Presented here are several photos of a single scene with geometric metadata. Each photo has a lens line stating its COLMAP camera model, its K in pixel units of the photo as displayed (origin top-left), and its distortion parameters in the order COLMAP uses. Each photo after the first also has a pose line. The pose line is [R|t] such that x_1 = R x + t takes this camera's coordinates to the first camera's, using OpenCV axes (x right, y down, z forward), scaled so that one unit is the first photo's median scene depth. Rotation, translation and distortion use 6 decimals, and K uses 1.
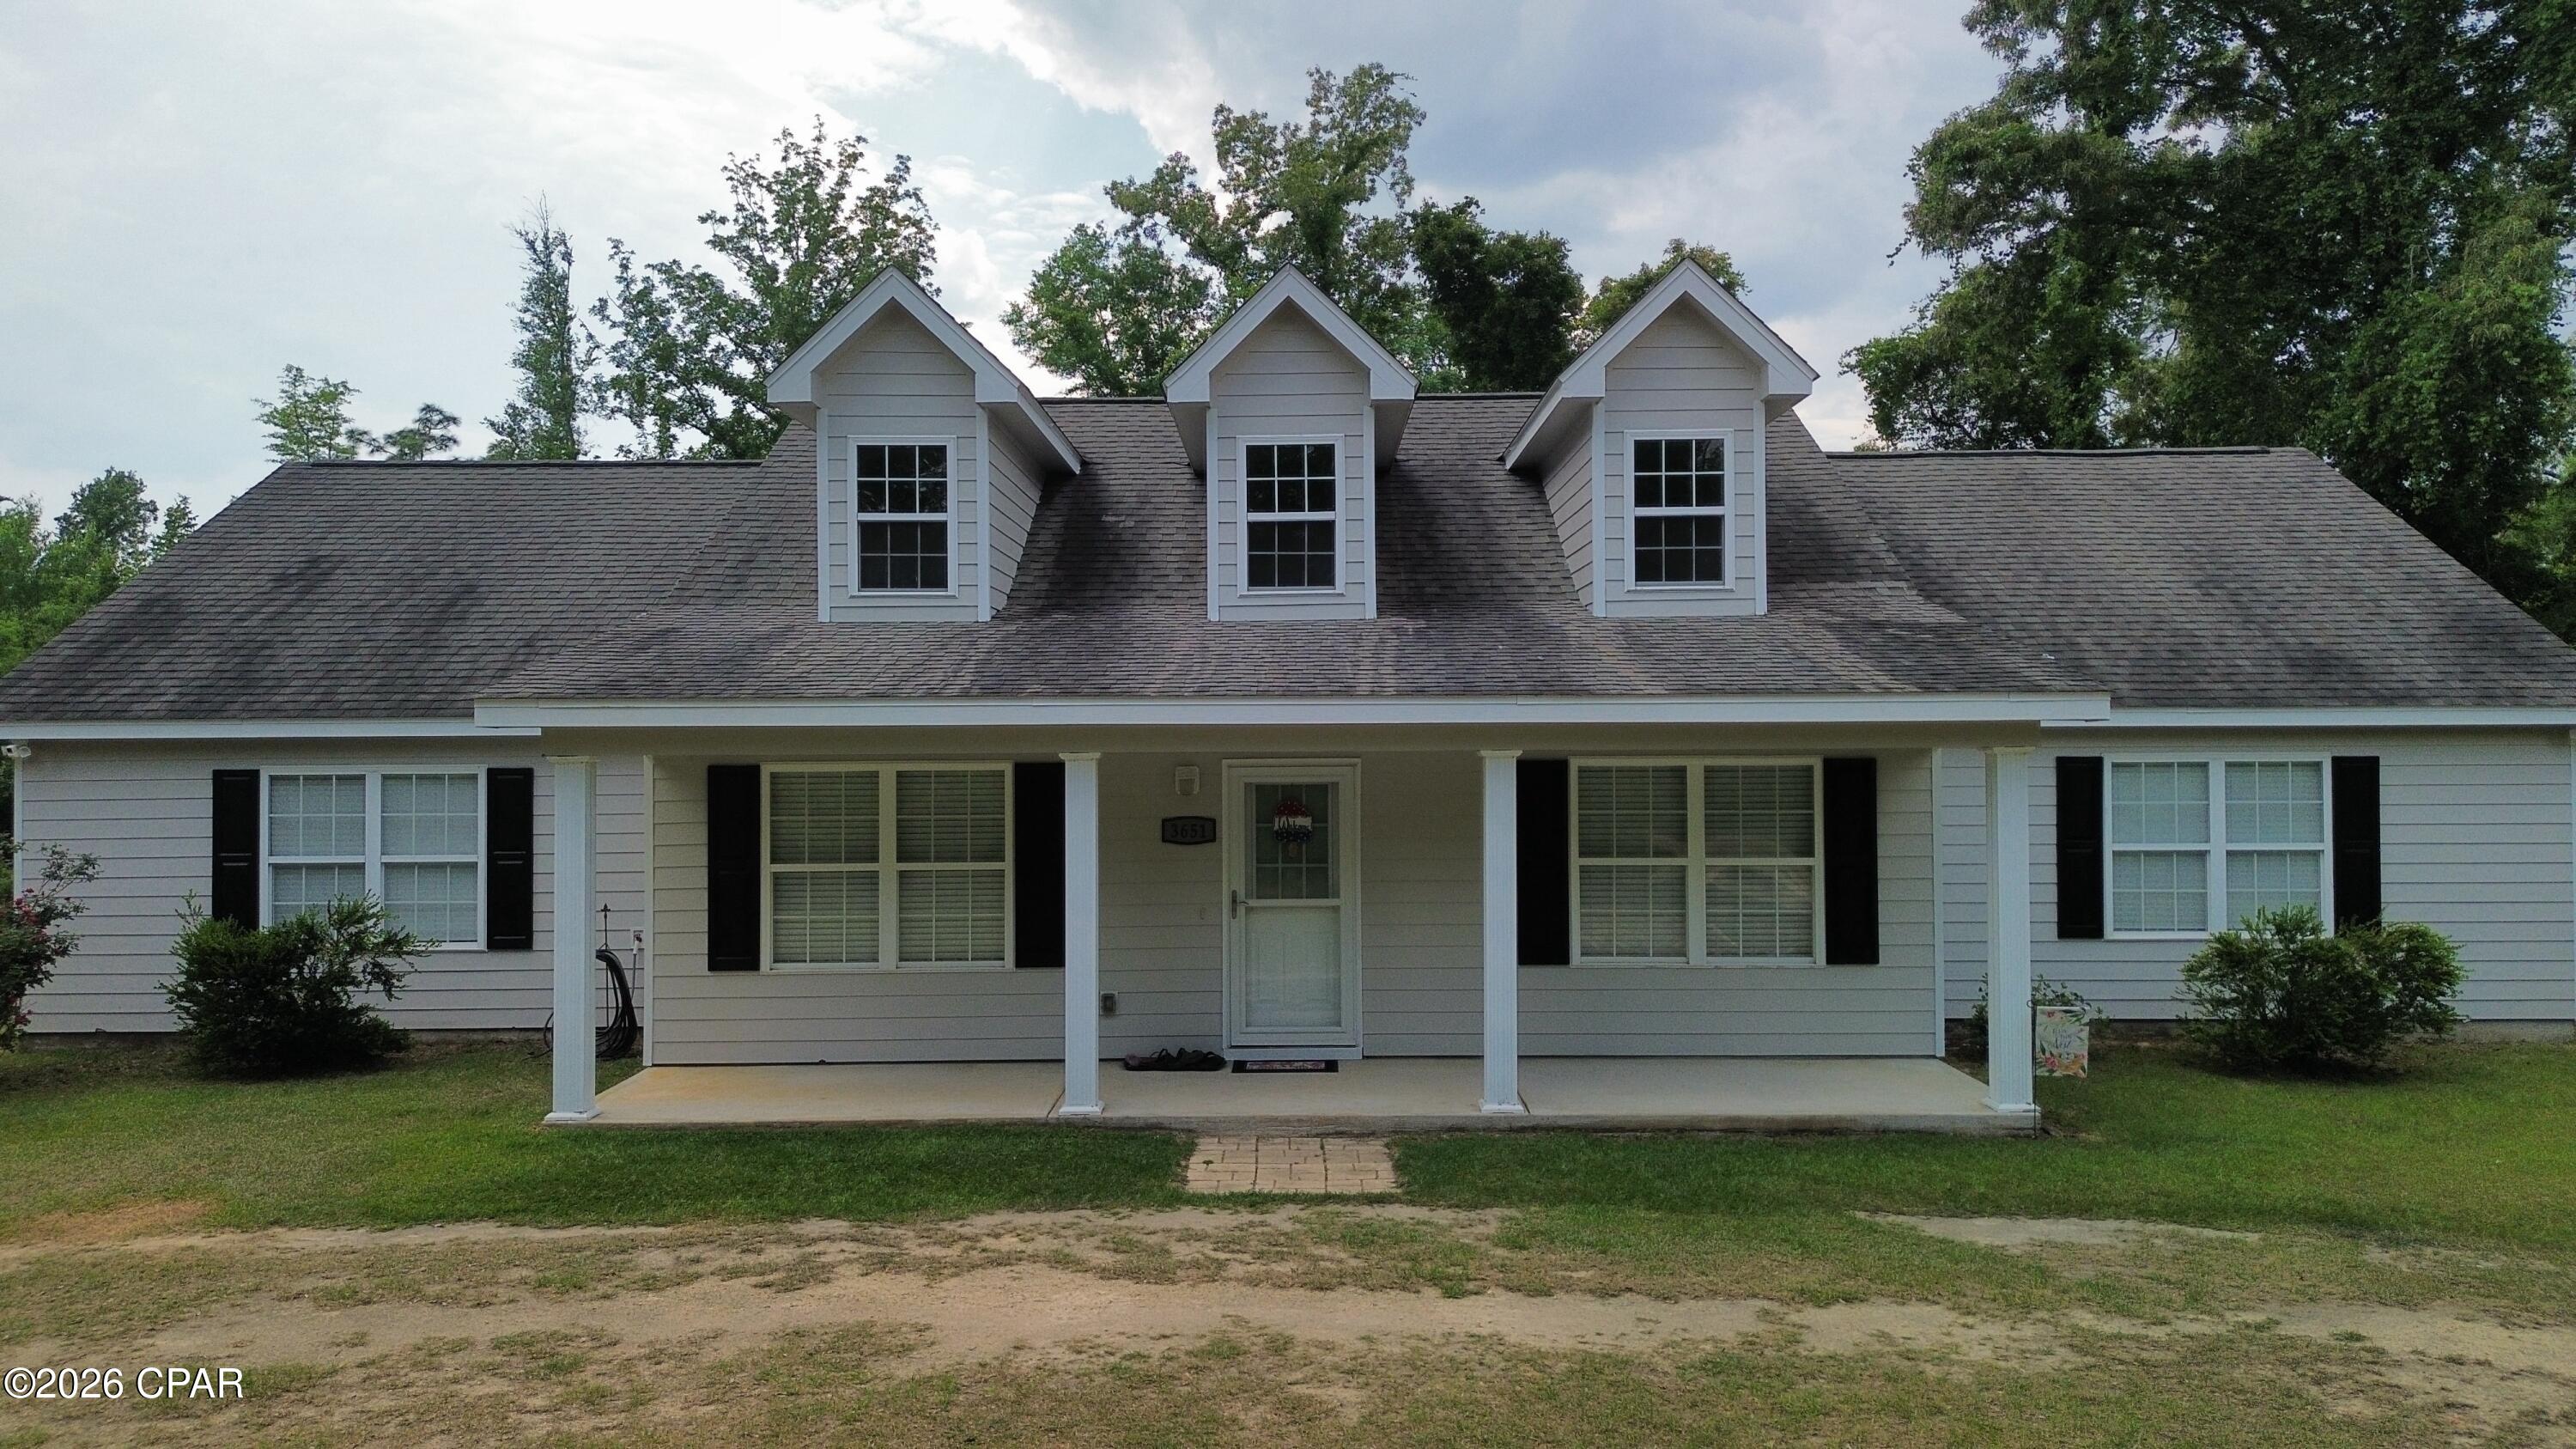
lens RADIAL K [[1825.9, 0, 1302.7], [0, 1825.9, 724.7], [0, 0, 1]] dist [0.059564, -0.047756]
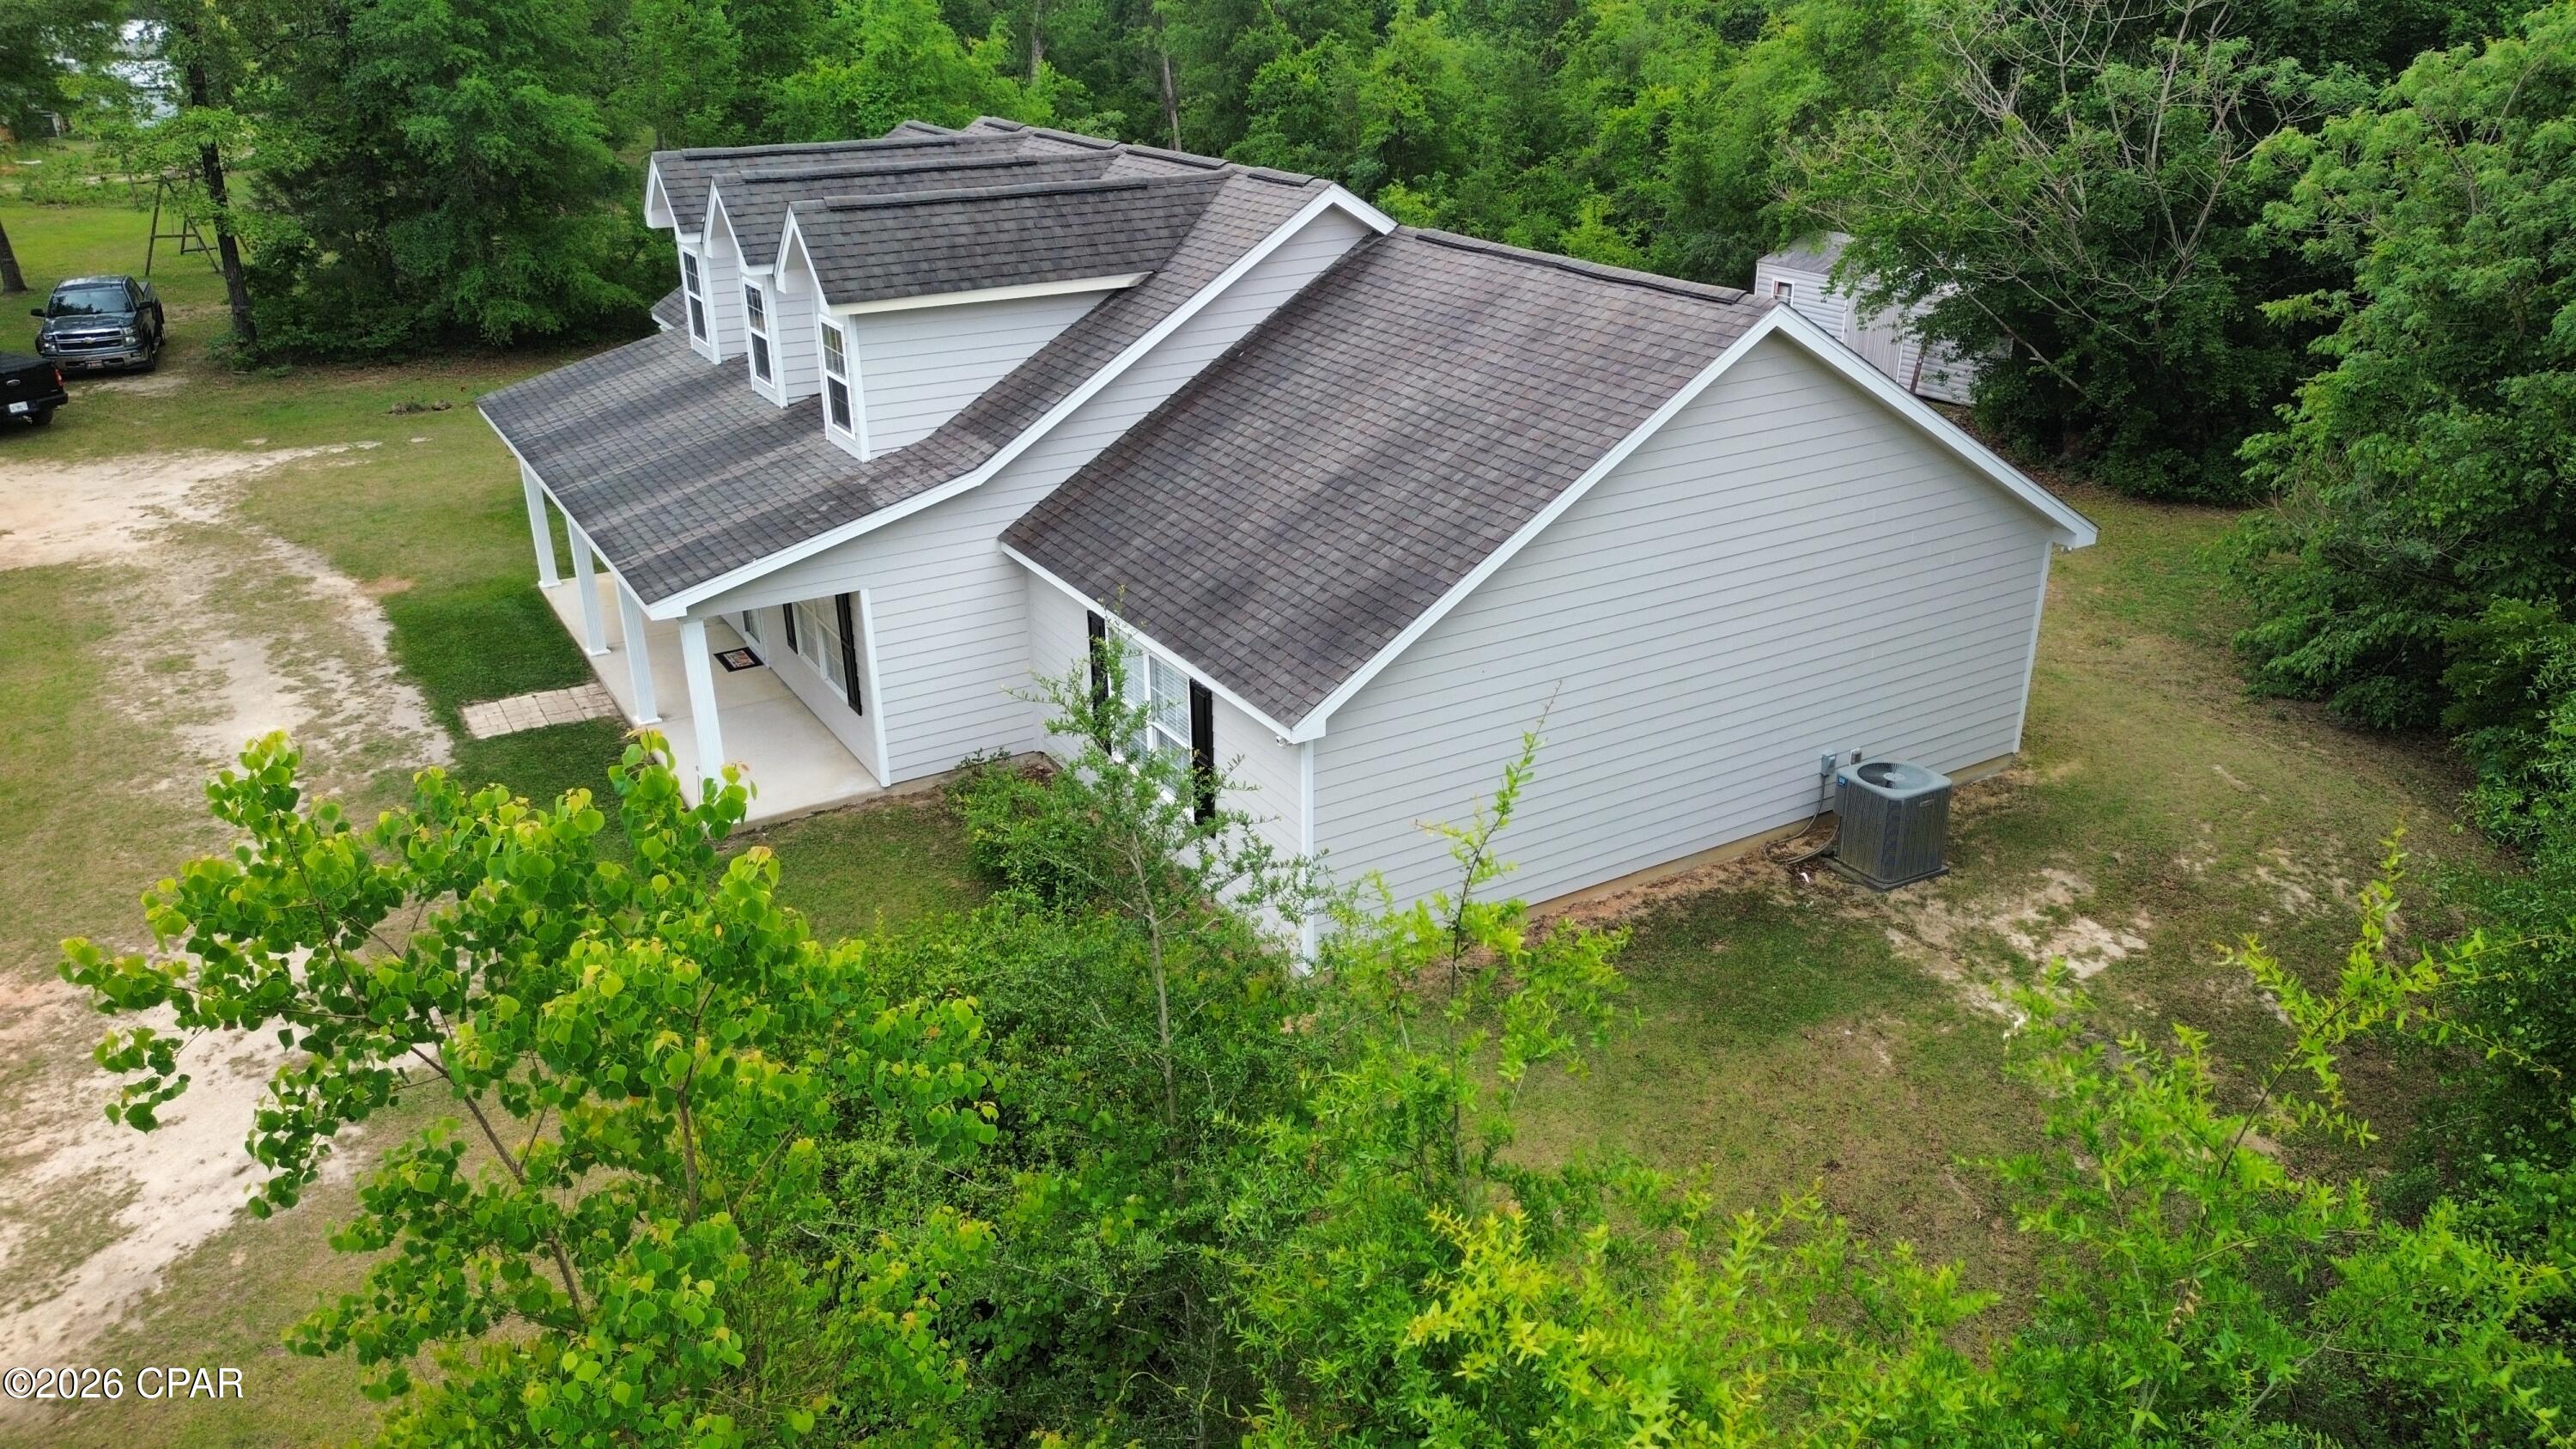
lens RADIAL K [[1825.9, 0, 1291.3], [0, 1825.9, 723.2], [0, 0, 1]] dist [0.059564, -0.047756]
pose [[0.508243, 0.332683, -0.794362, 2.545119], [0.022901, 0.916828, 0.398625, -0.678126], [0.860909, -0.220790, 0.458352, 0.949894]]
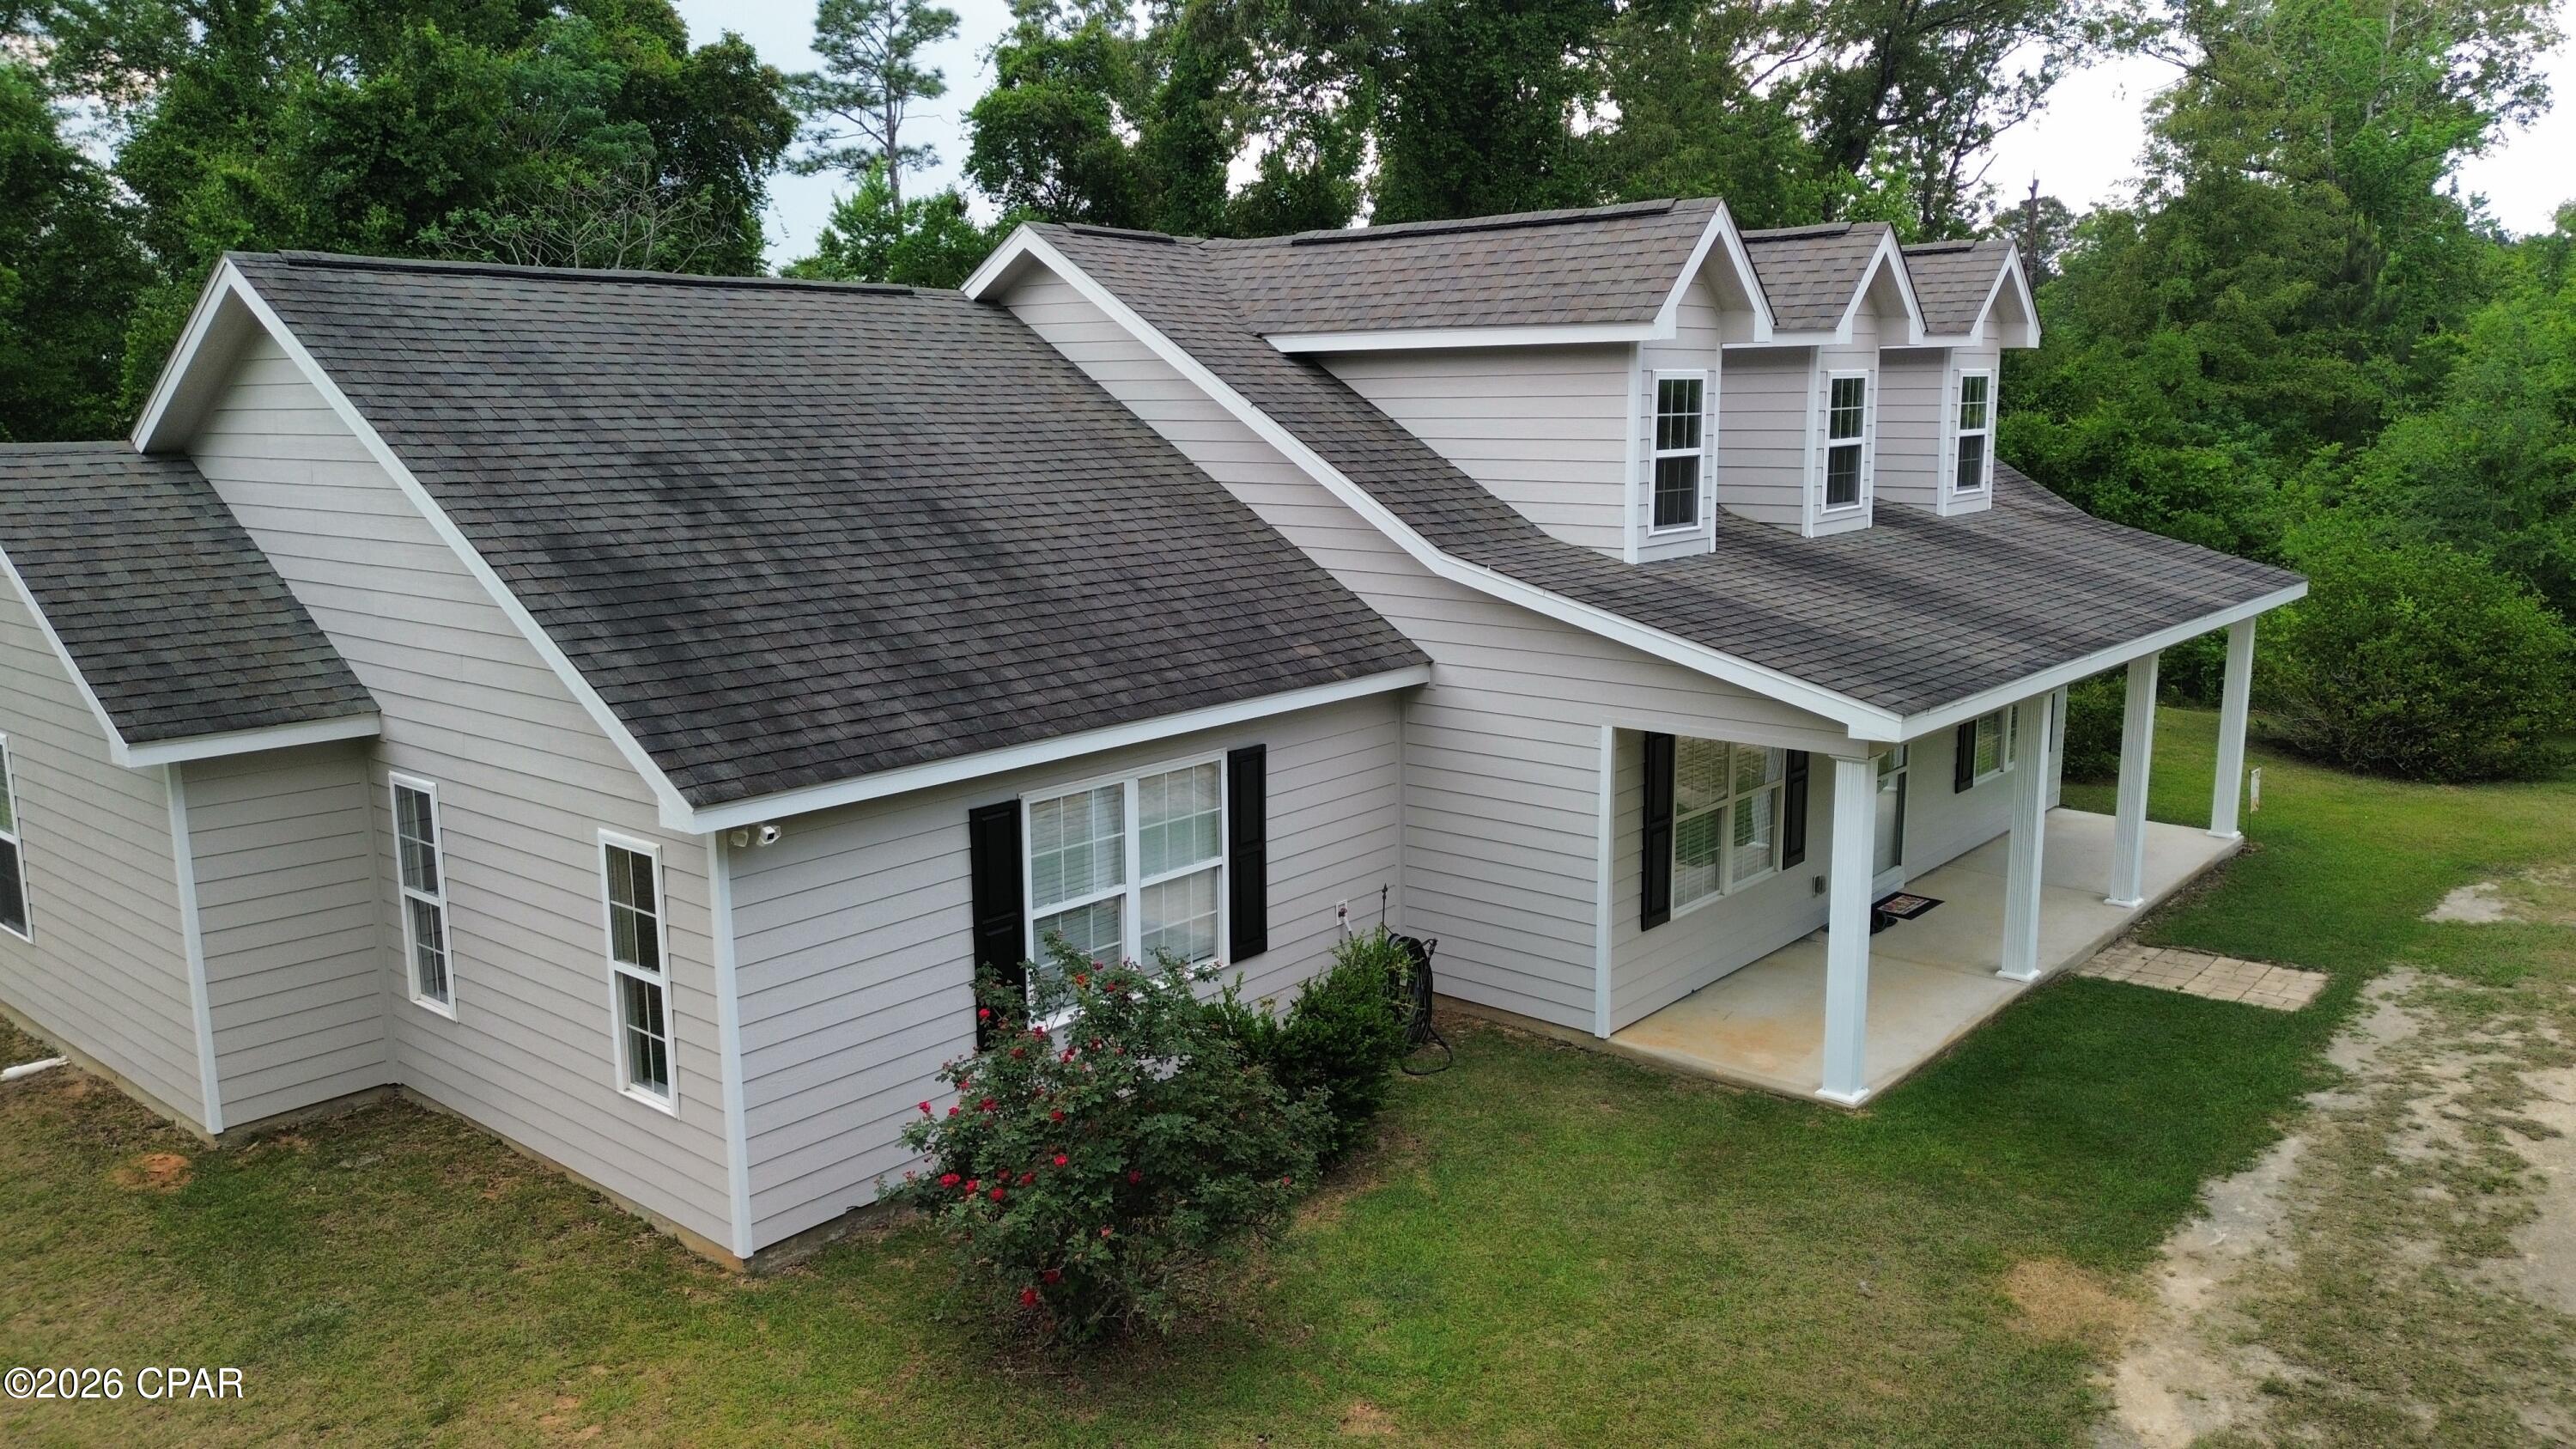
lens RADIAL K [[1825.9, 0, 1295.4], [0, 1825.9, 735.6], [0, 0, 1]] dist [0.059564, -0.047756]
pose [[0.650593, -0.144262, 0.745599, -1.800907], [-0.007120, 0.980590, 0.195942, -0.251193], [-0.759393, -0.132787, 0.636937, 0.803466]]
